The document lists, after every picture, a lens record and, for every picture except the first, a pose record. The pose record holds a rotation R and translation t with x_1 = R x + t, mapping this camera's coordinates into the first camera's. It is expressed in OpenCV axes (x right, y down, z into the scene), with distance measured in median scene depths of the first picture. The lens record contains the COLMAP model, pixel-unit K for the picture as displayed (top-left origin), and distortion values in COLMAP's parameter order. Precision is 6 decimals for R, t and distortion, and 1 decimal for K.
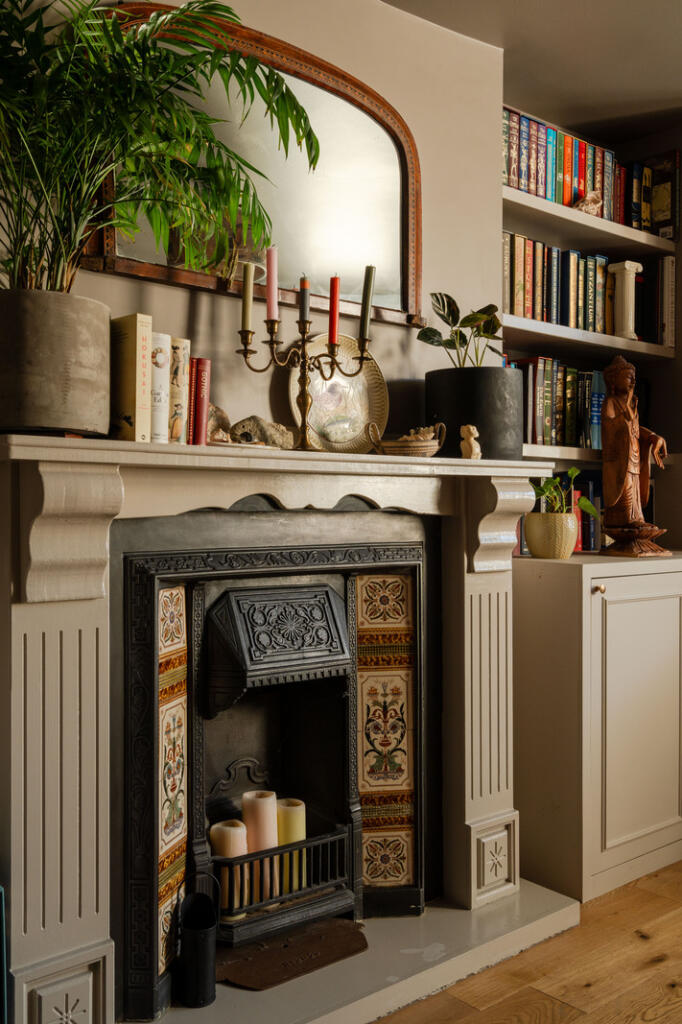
lens RADIAL K [[1077.9, 0, 340.5], [0, 1077.9, 511.8], [0, 0, 1]] dist [0.004608, 0.000000]
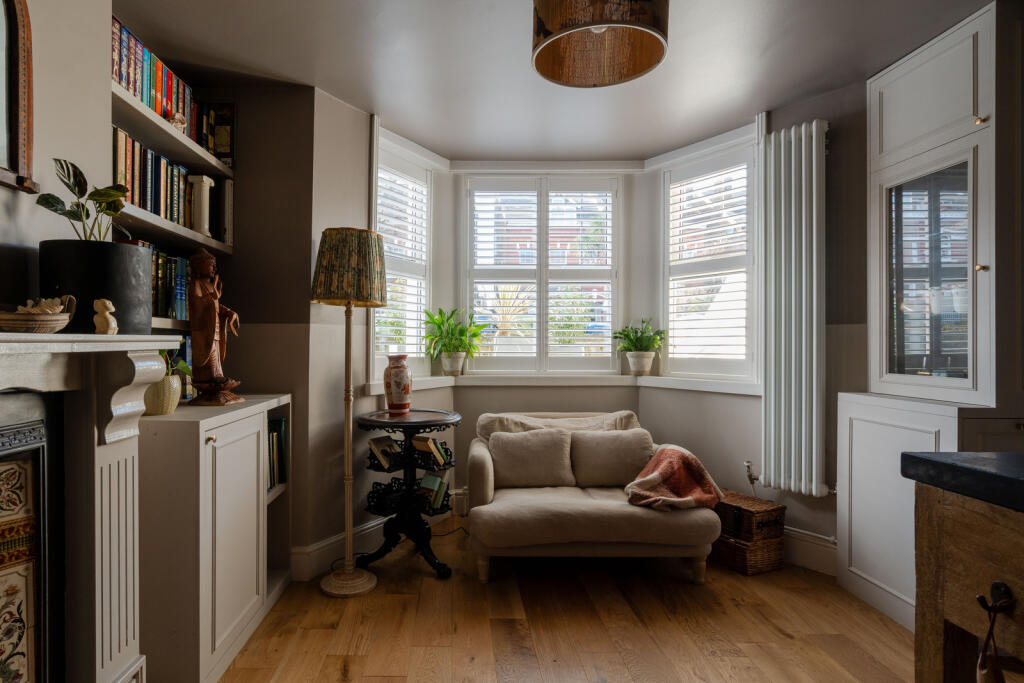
lens RADIAL K [[584.3, 0, 510.2], [0, 584.3, 346.5], [0, 0, 1]] dist [0.001789, -0.001564]
pose [[0.640231, -0.001405, 0.768181, -0.052237], [0.000301, 0.999999, 0.001579, -0.035221], [-0.768183, -0.000780, 0.640230, 0.341506]]
